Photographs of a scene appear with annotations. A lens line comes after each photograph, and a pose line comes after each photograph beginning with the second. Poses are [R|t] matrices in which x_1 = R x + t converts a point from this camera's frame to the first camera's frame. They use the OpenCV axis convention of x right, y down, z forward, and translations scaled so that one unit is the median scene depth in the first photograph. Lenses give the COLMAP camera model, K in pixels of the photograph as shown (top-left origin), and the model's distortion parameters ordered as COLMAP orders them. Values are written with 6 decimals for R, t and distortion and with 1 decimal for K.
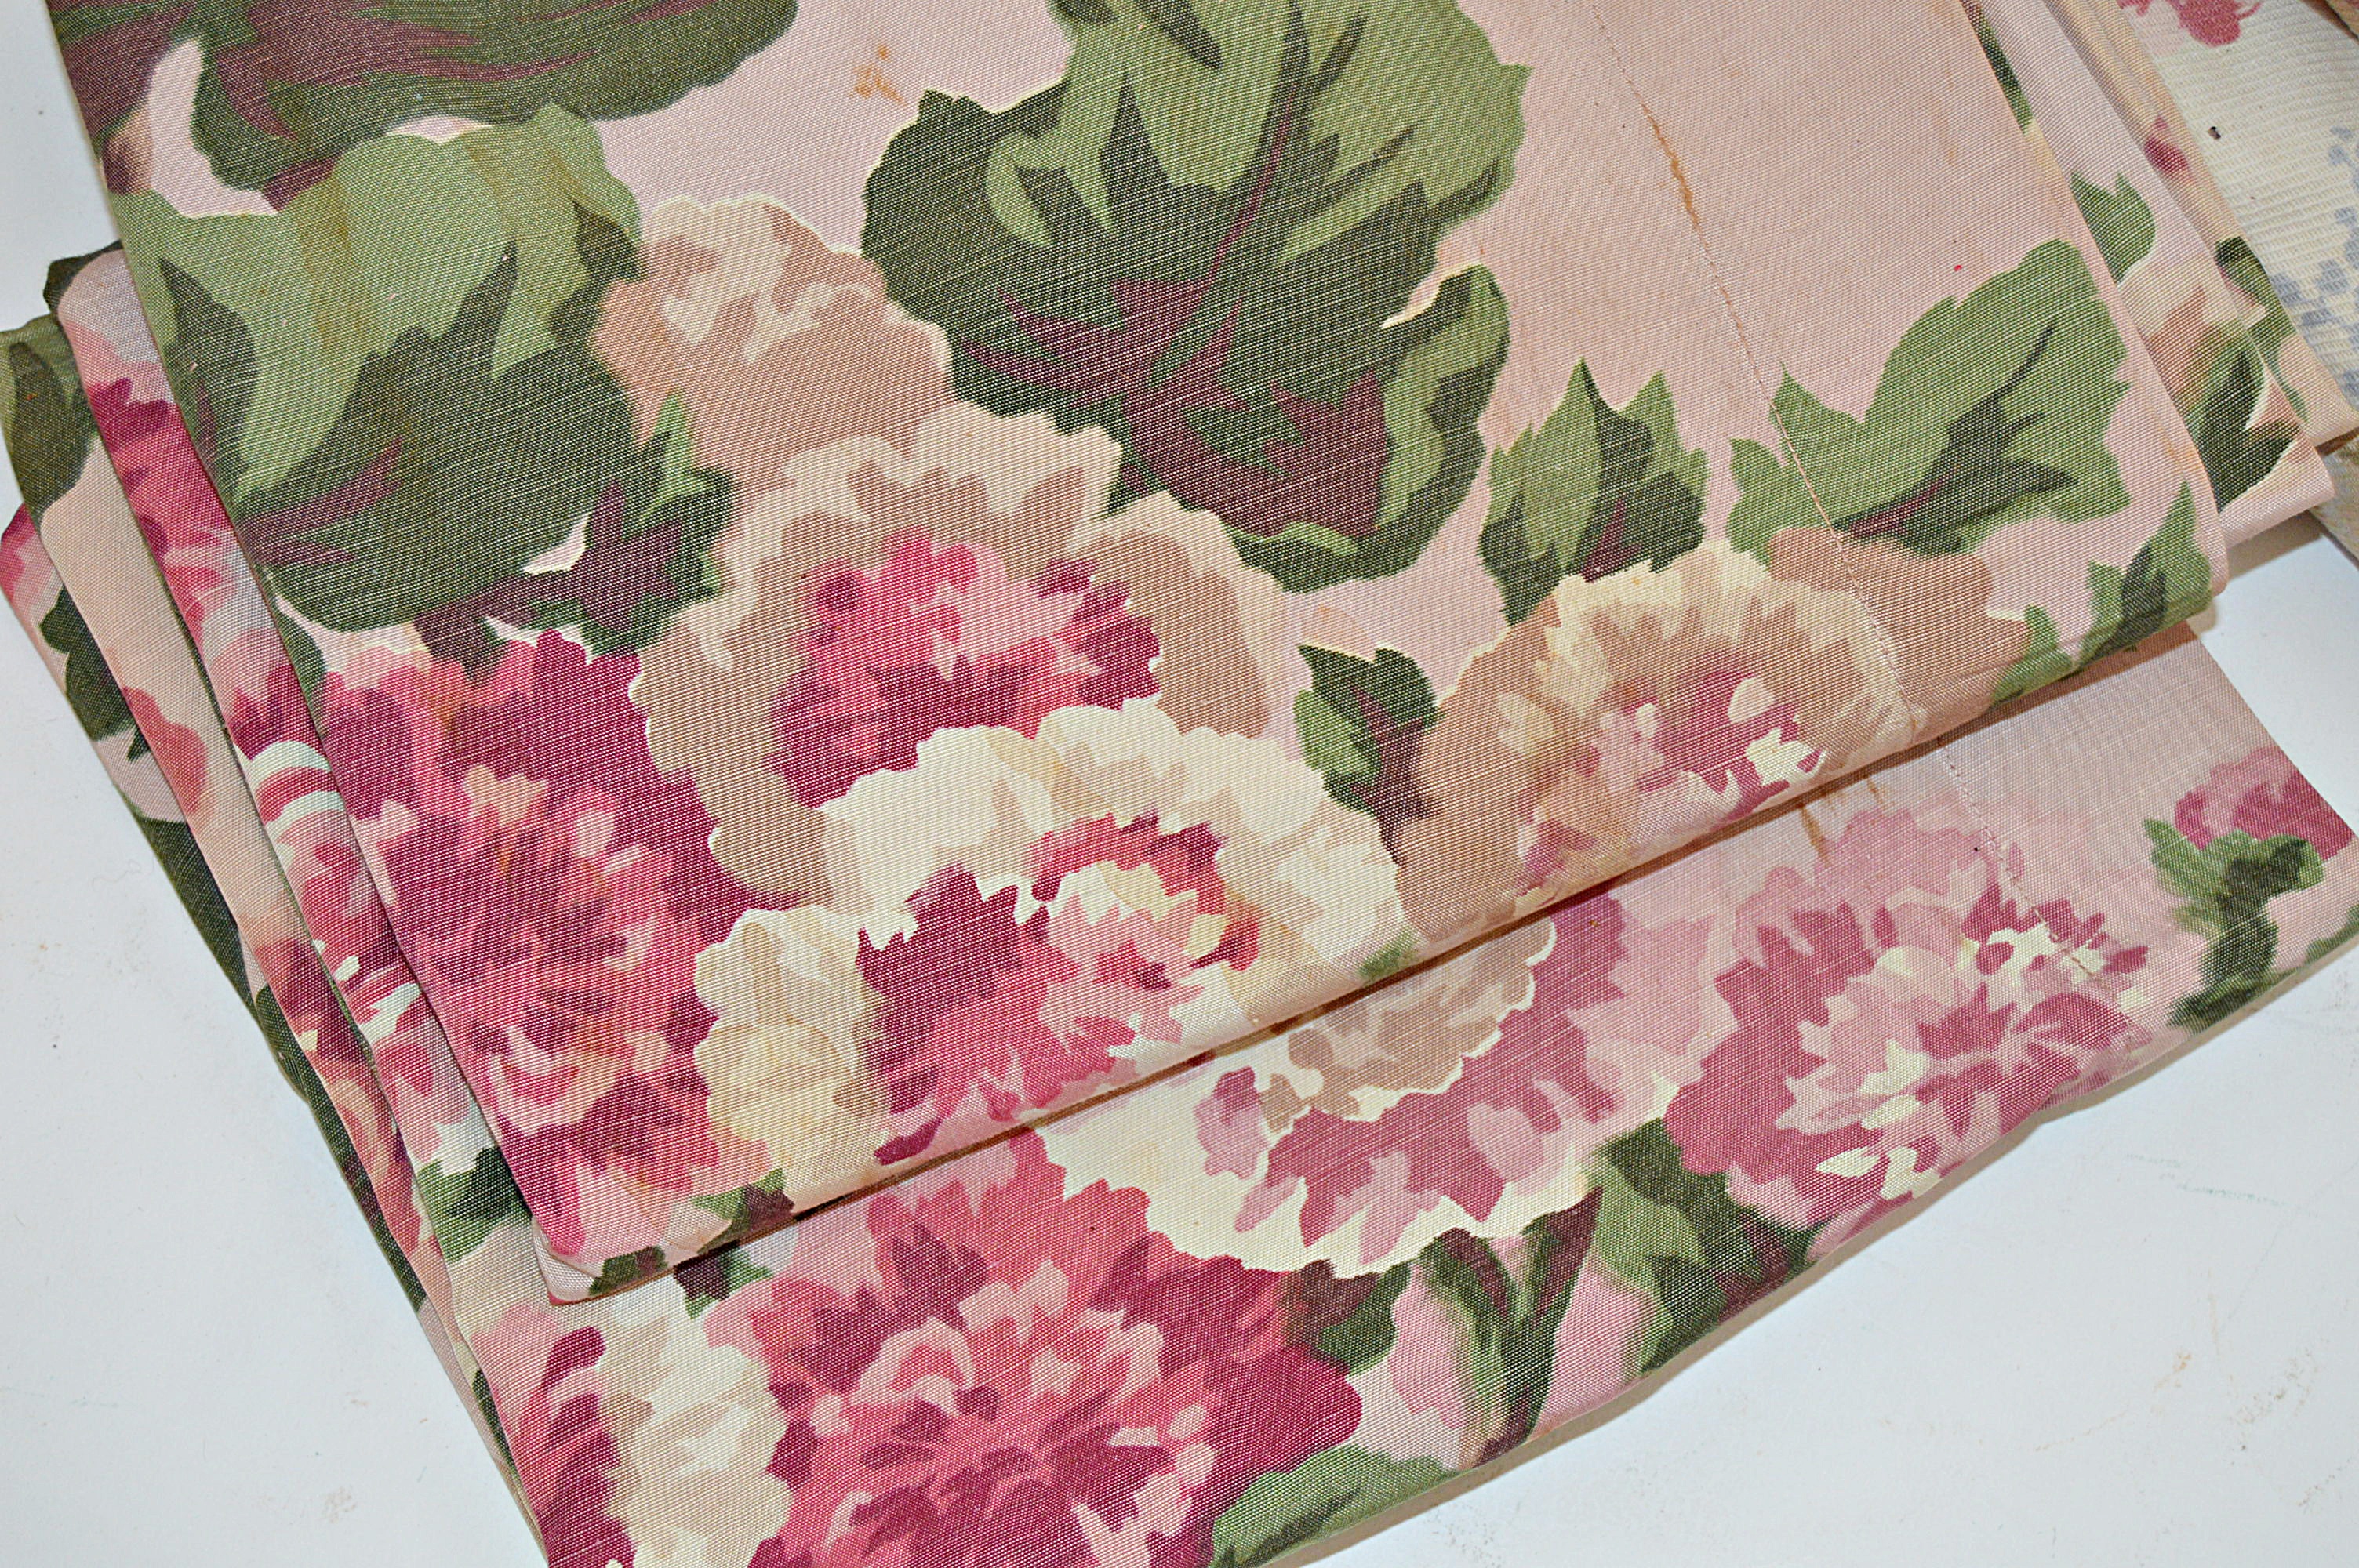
lens RADIAL K [[3488.7, 0, 1179.5], [0, 3488.7, 784.0], [0, 0, 1]] dist [-0.022463, -0.019887]
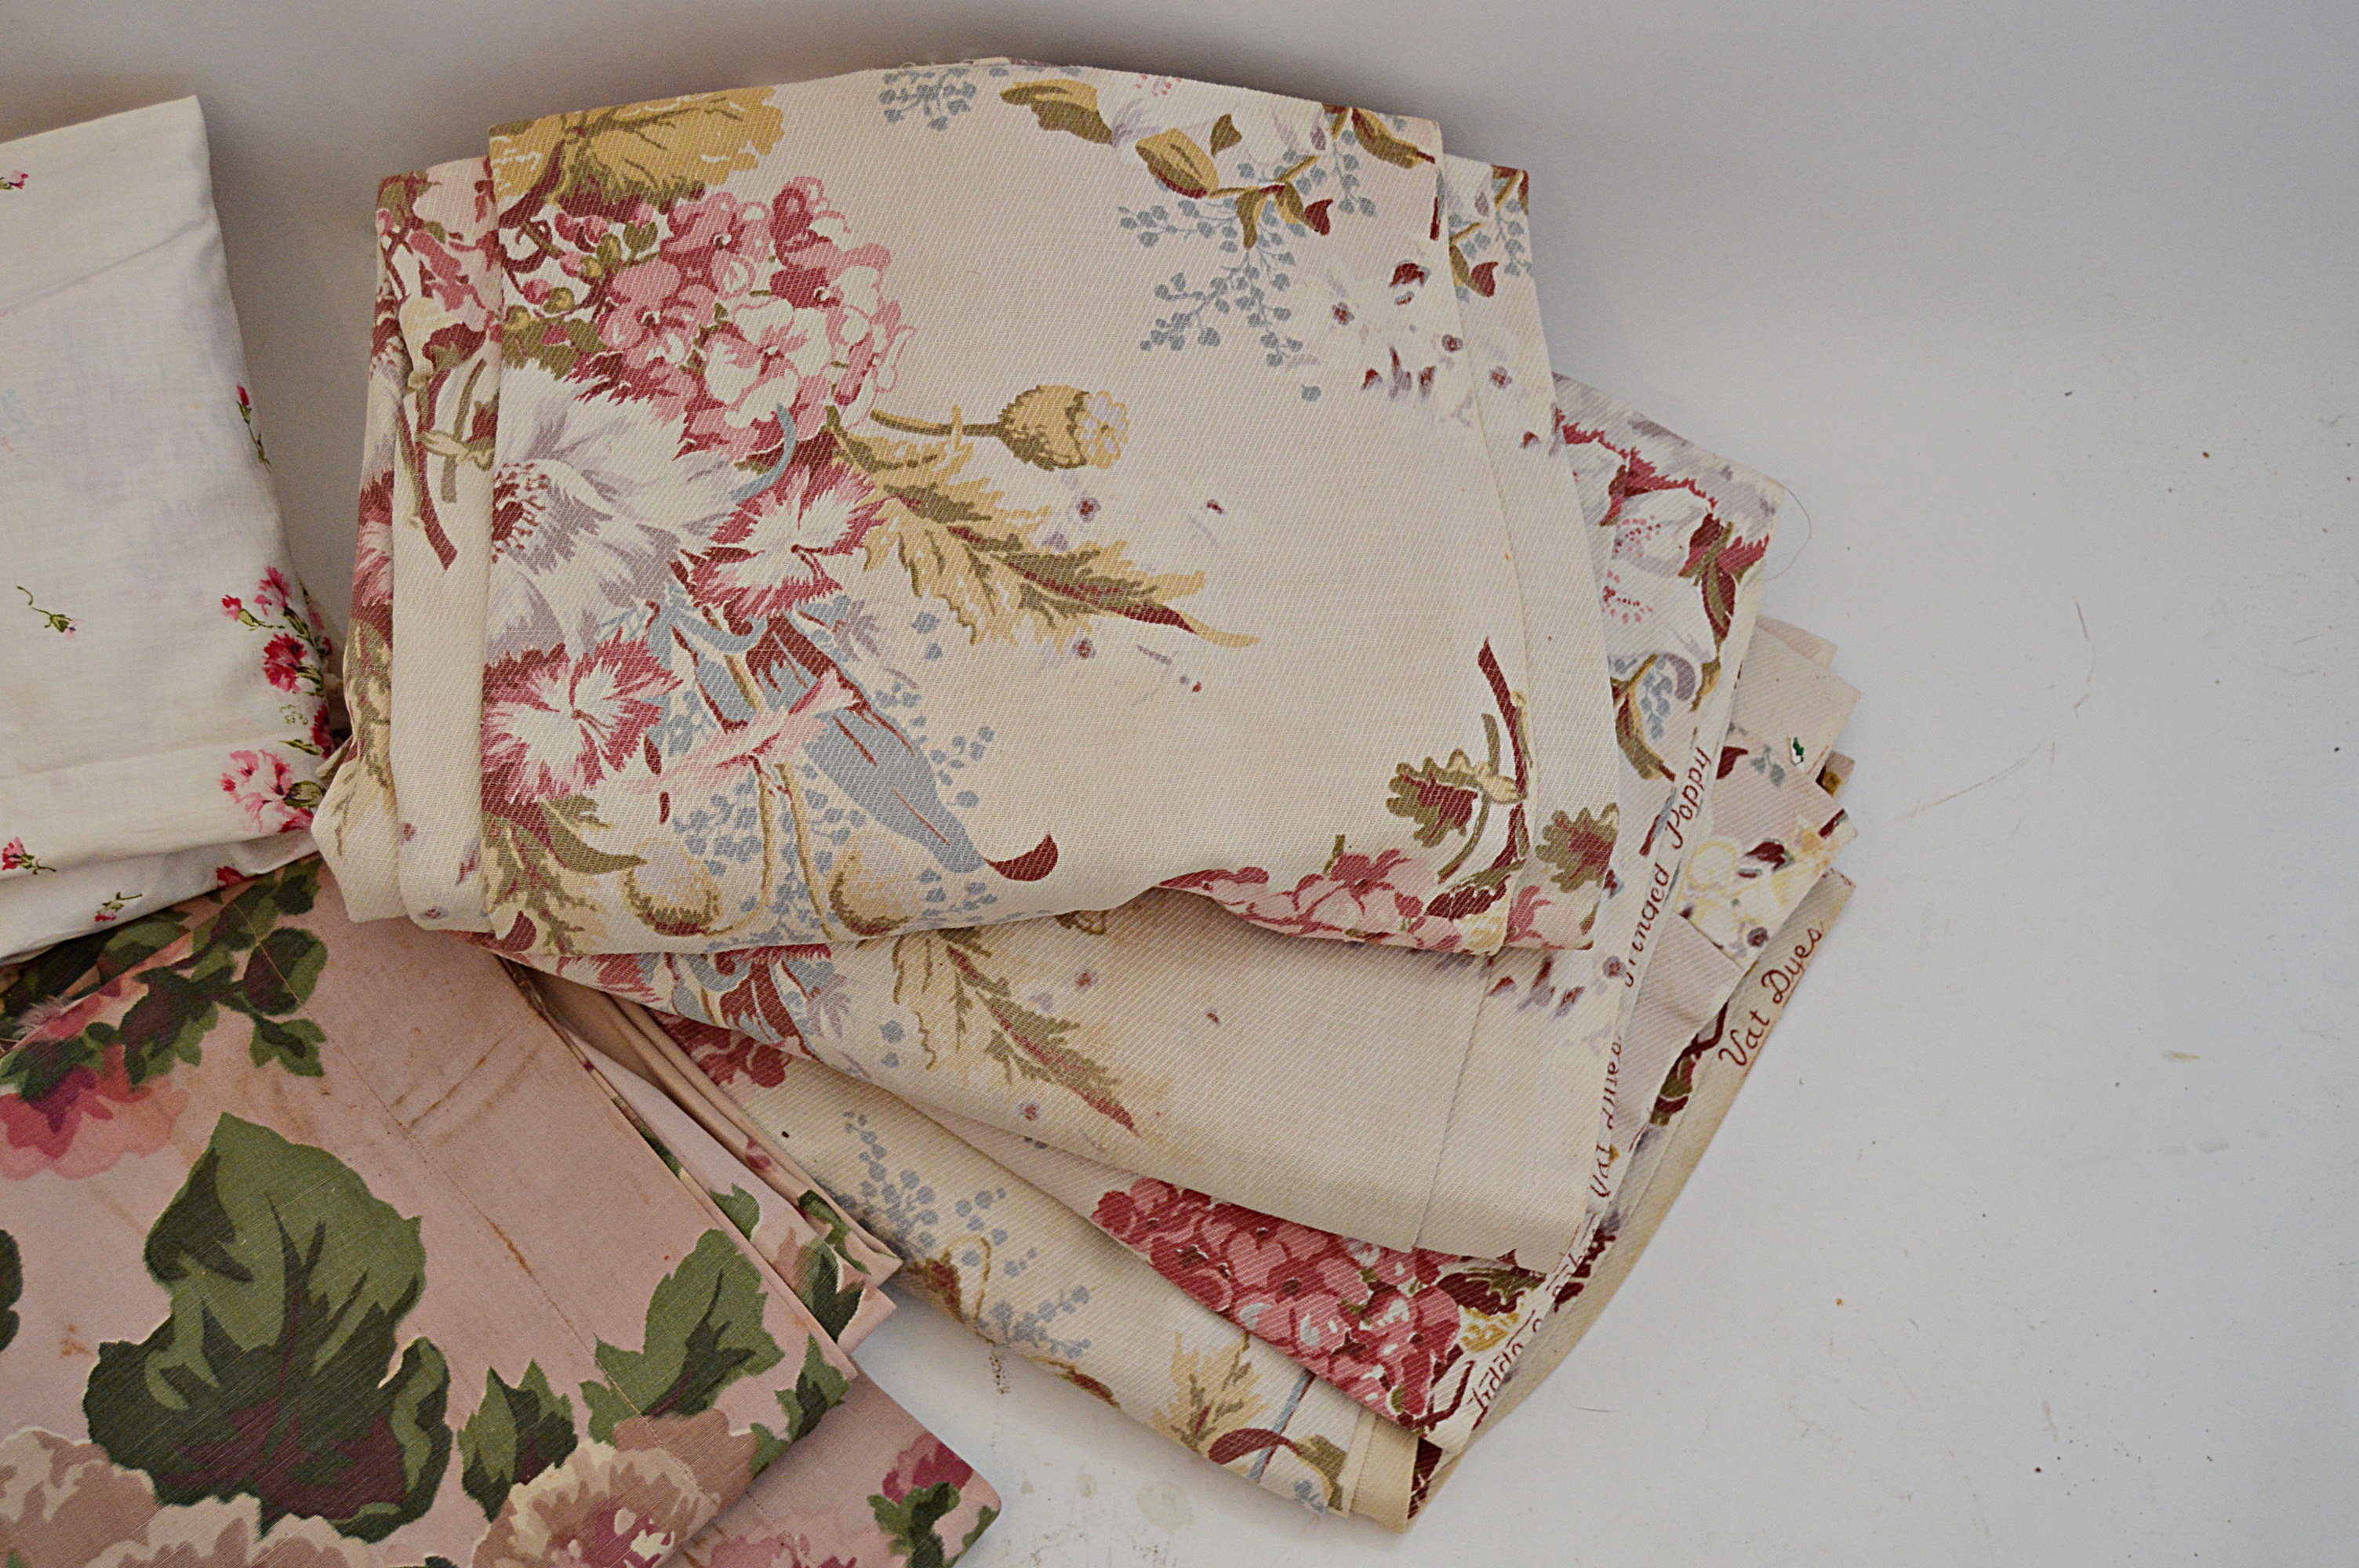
lens RADIAL K [[3532.7, 0, 1179.5], [0, 3532.7, 784.0], [0, 0, 1]] dist [-0.030130, -0.015039]
pose [[0.940807, -0.302629, 0.152638, 0.271603], [0.317049, 0.944977, -0.080611, -0.149193], [-0.119844, 0.124233, 0.984989, -0.942560]]
